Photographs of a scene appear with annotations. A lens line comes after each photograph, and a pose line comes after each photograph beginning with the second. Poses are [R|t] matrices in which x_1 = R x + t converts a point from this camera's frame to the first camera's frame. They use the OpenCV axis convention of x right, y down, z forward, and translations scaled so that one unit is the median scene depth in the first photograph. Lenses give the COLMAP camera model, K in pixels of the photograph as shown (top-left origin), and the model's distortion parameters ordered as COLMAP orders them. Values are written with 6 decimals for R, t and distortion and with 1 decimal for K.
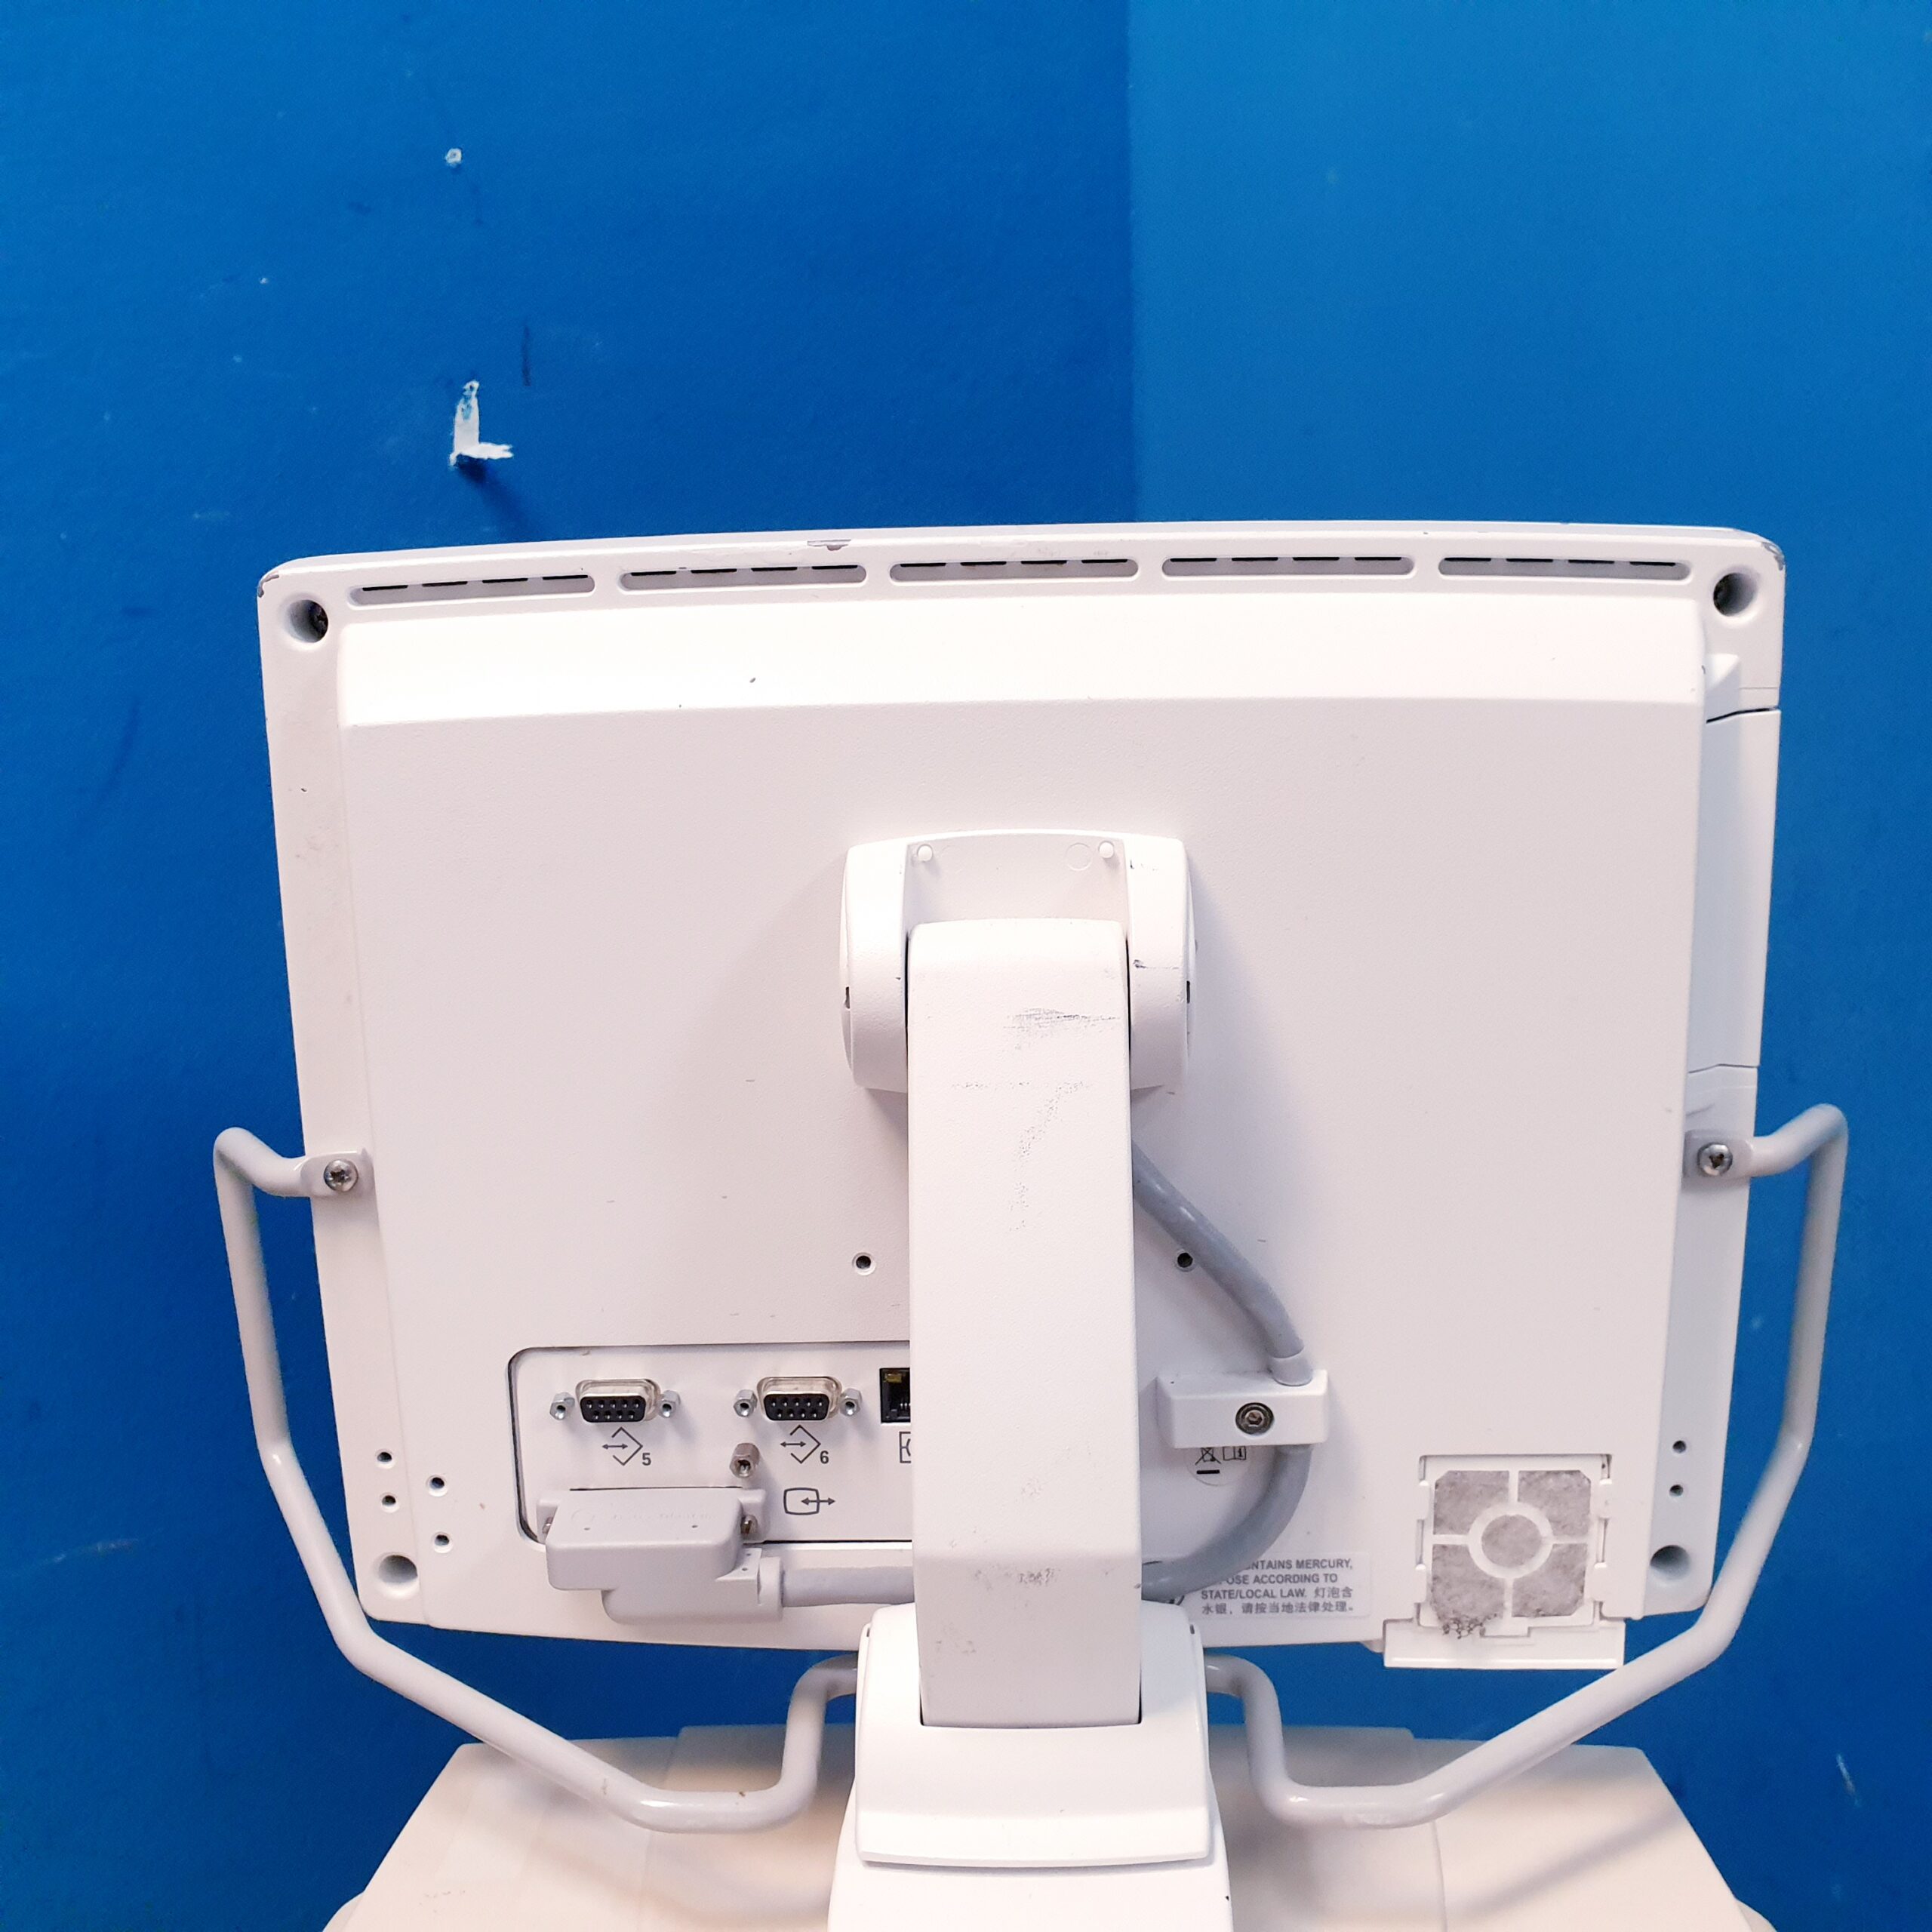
lens RADIAL K [[1986.4, 0, 976.7], [0, 1986.4, 934.5], [0, 0, 1]] dist [0.012310, 0.000000]
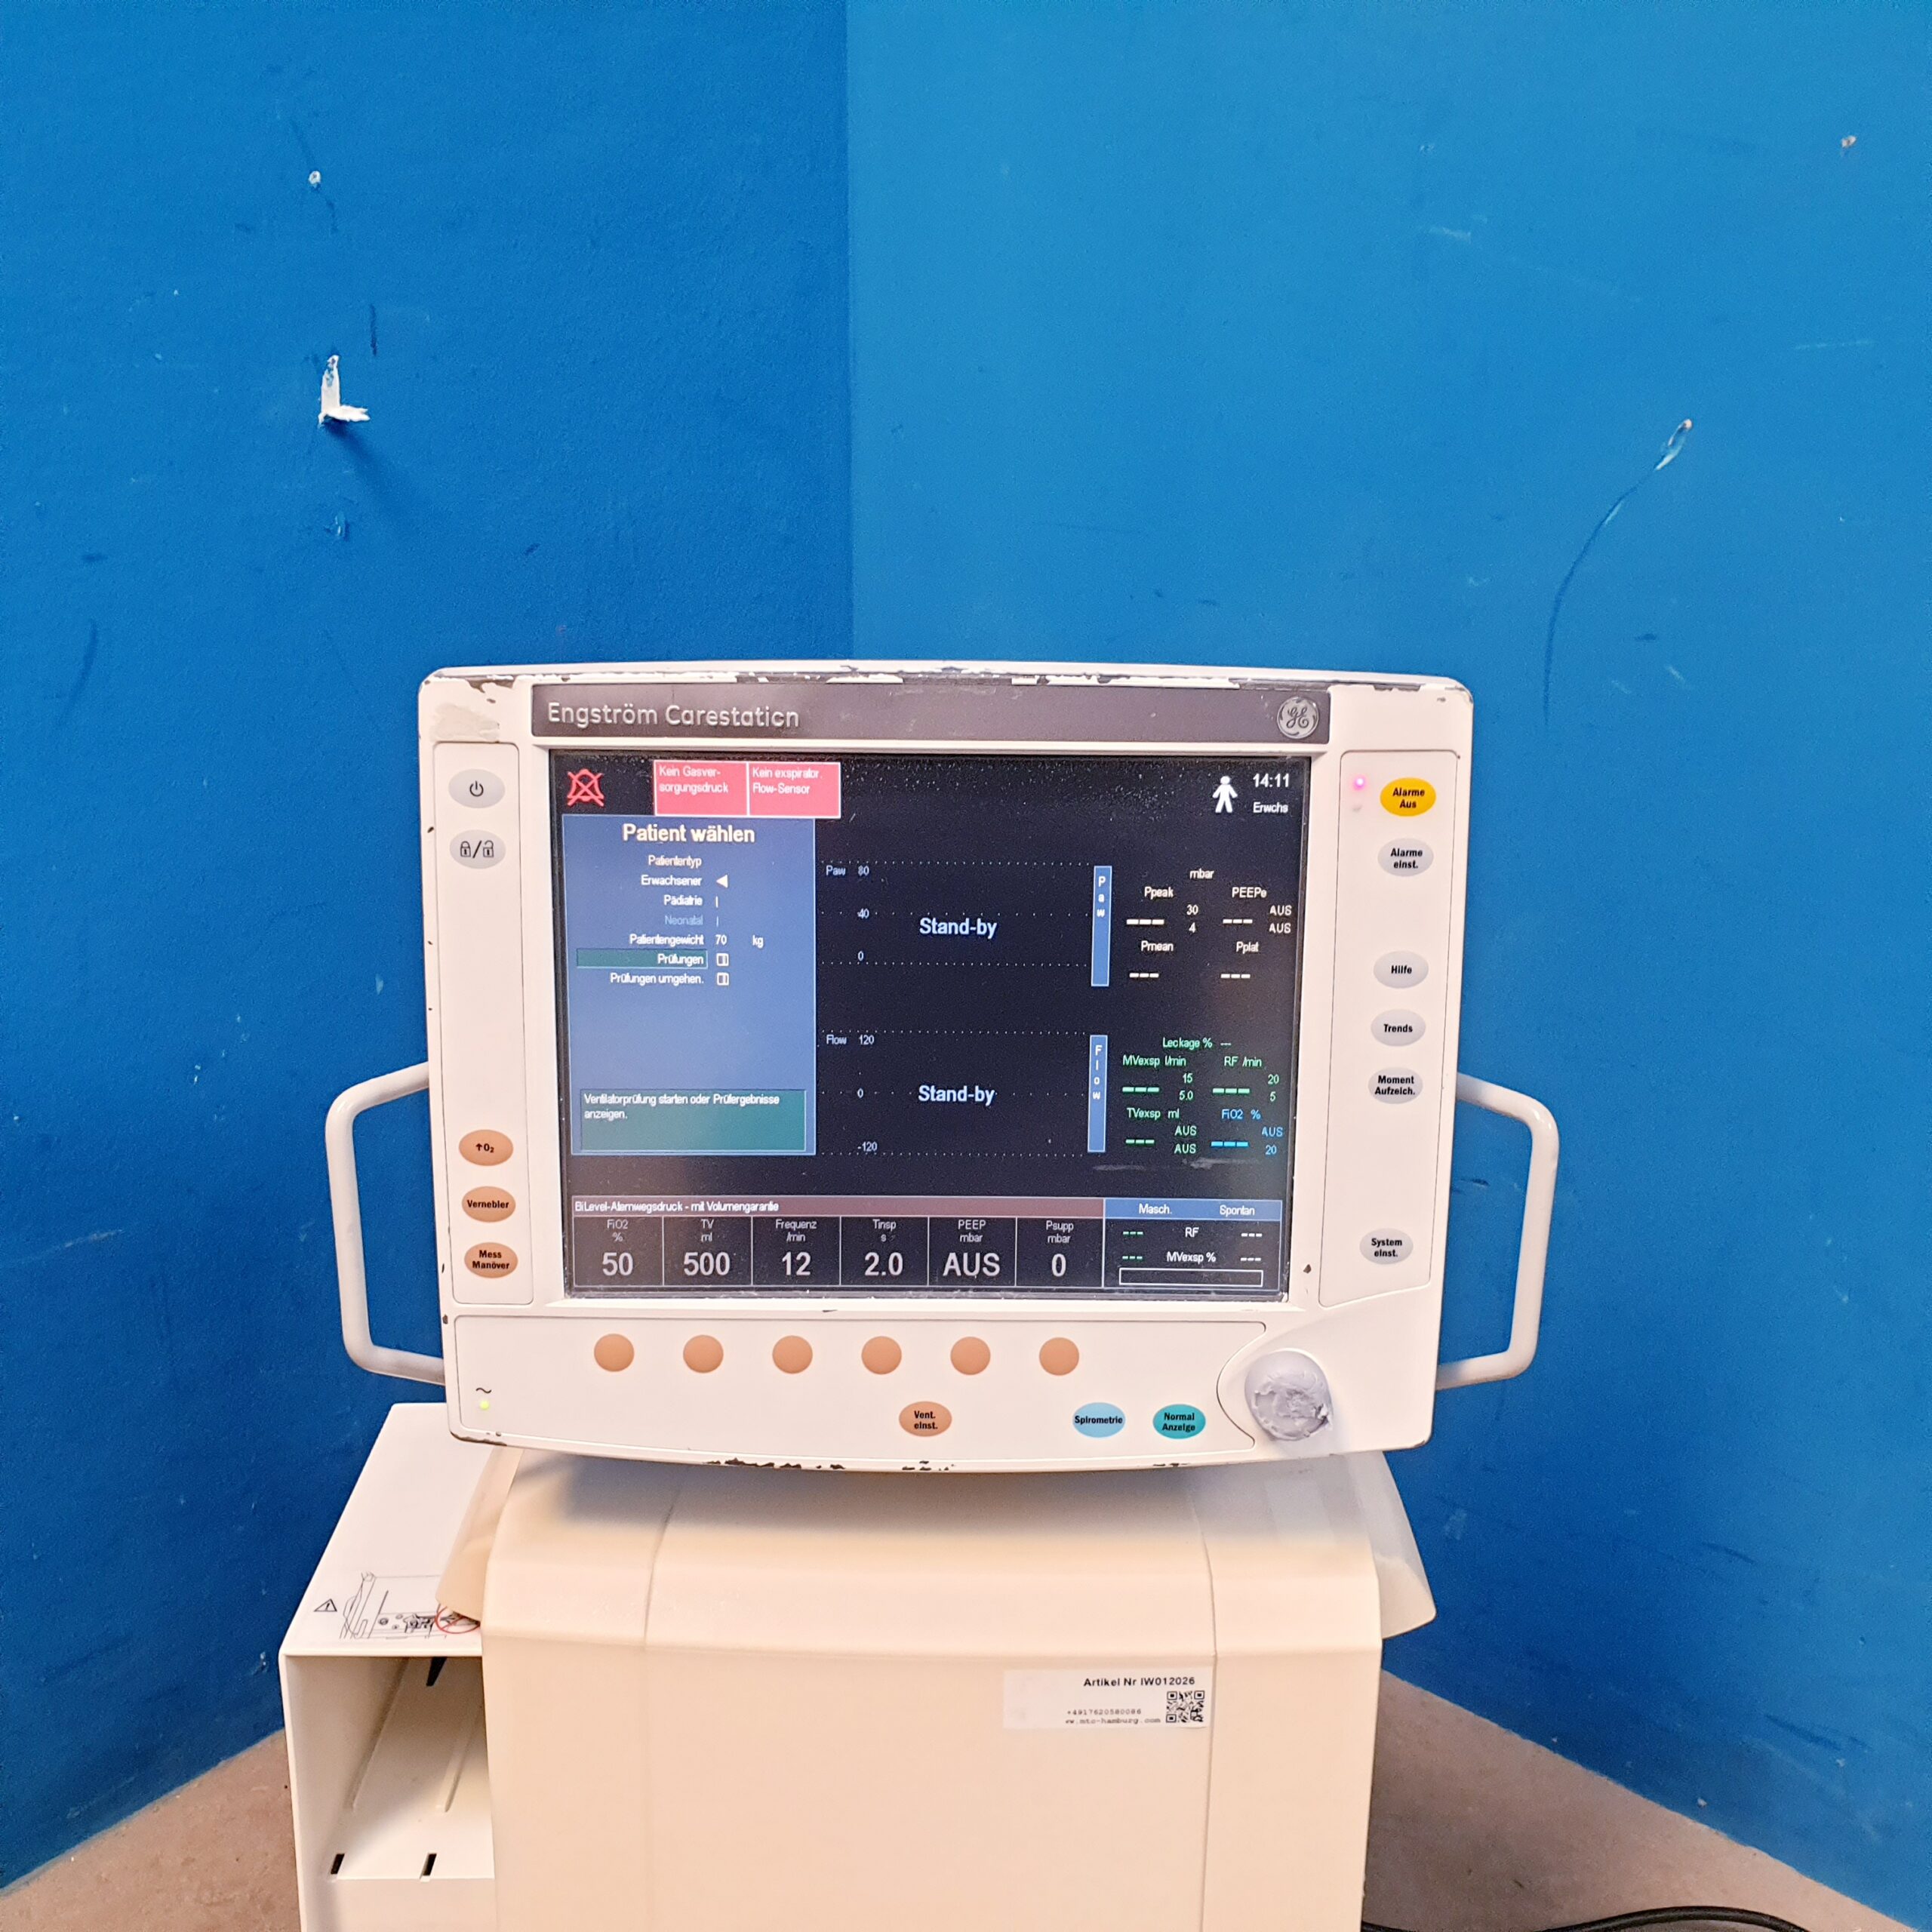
lens RADIAL K [[1986.4, 0, 945.2], [0, 1986.4, 928.6], [0, 0, 1]] dist [0.012310, 0.000000]
pose [[0.992485, -0.005902, 0.122222, -0.033876], [-0.015062, 0.985349, 0.169883, -0.228897], [-0.121434, -0.170447, 0.977856, -0.614322]]
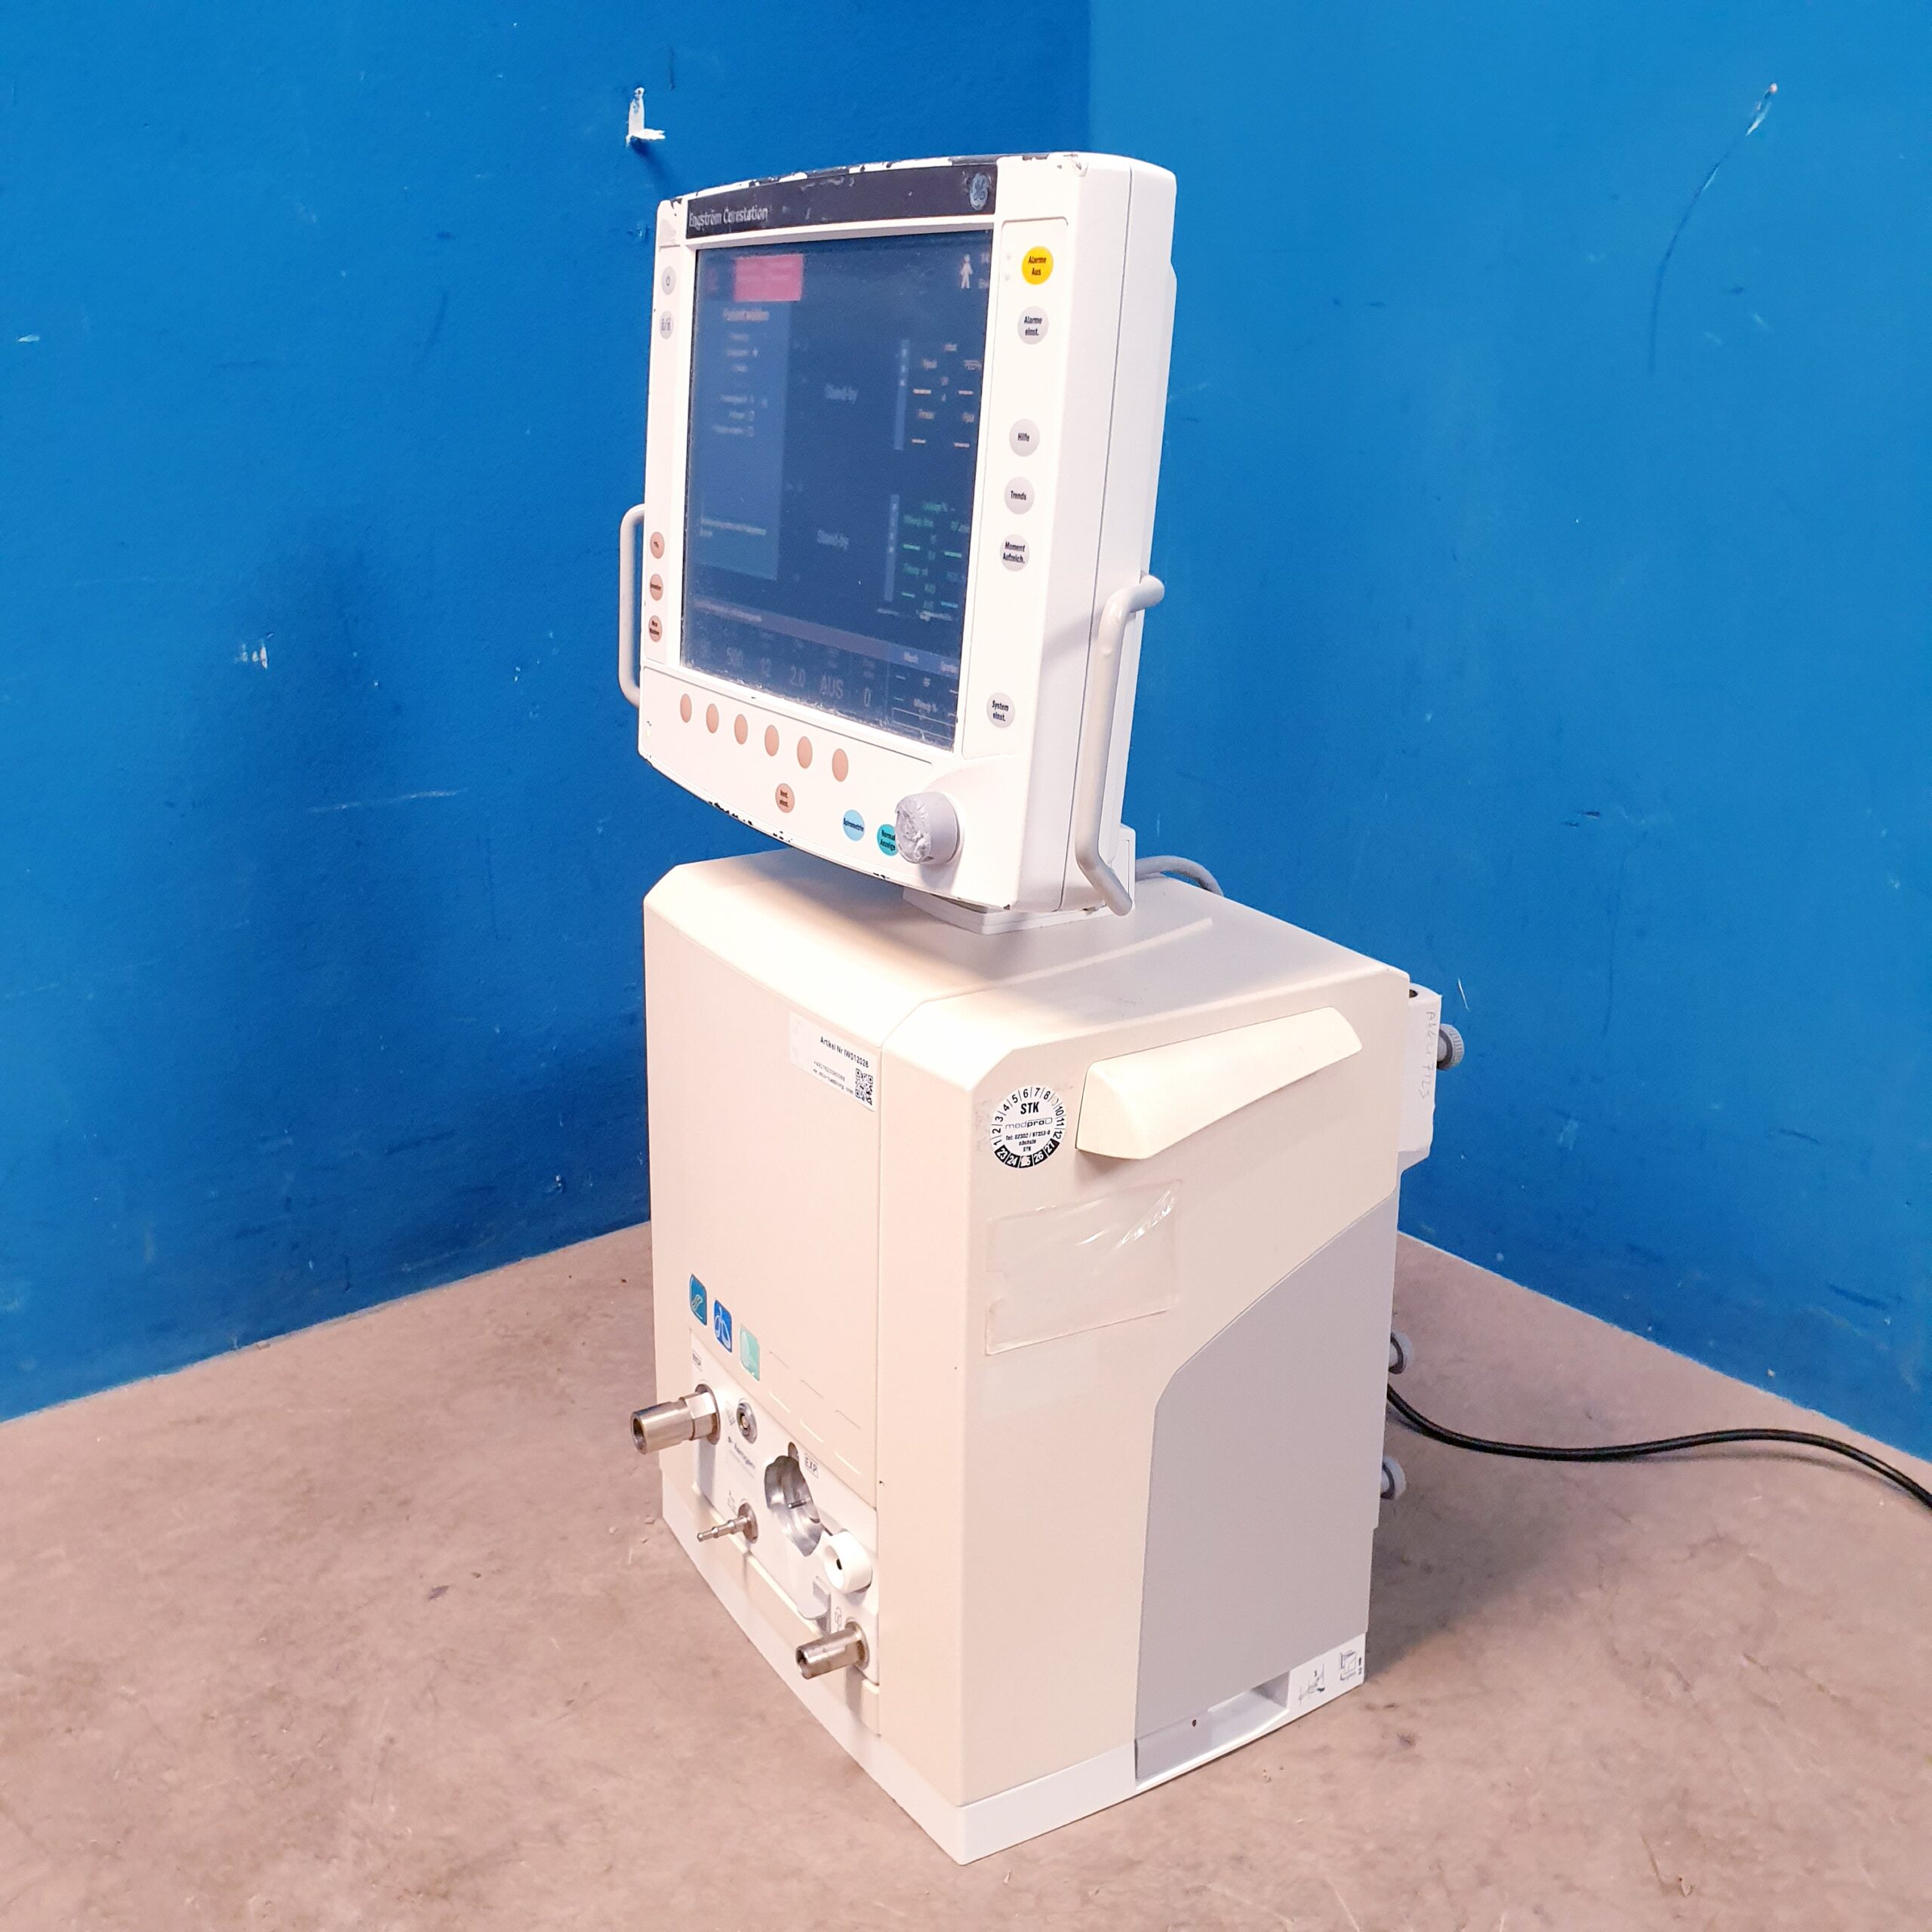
lens RADIAL K [[1986.4, 0, 982.6], [0, 1986.4, 971.4], [0, 0, 1]] dist [0.012310, 0.000000]
pose [[0.997840, 0.035544, -0.055242, 0.226026], [-0.024665, 0.982161, 0.186418, 0.192291], [0.060882, -0.184653, 0.980916, -1.130340]]
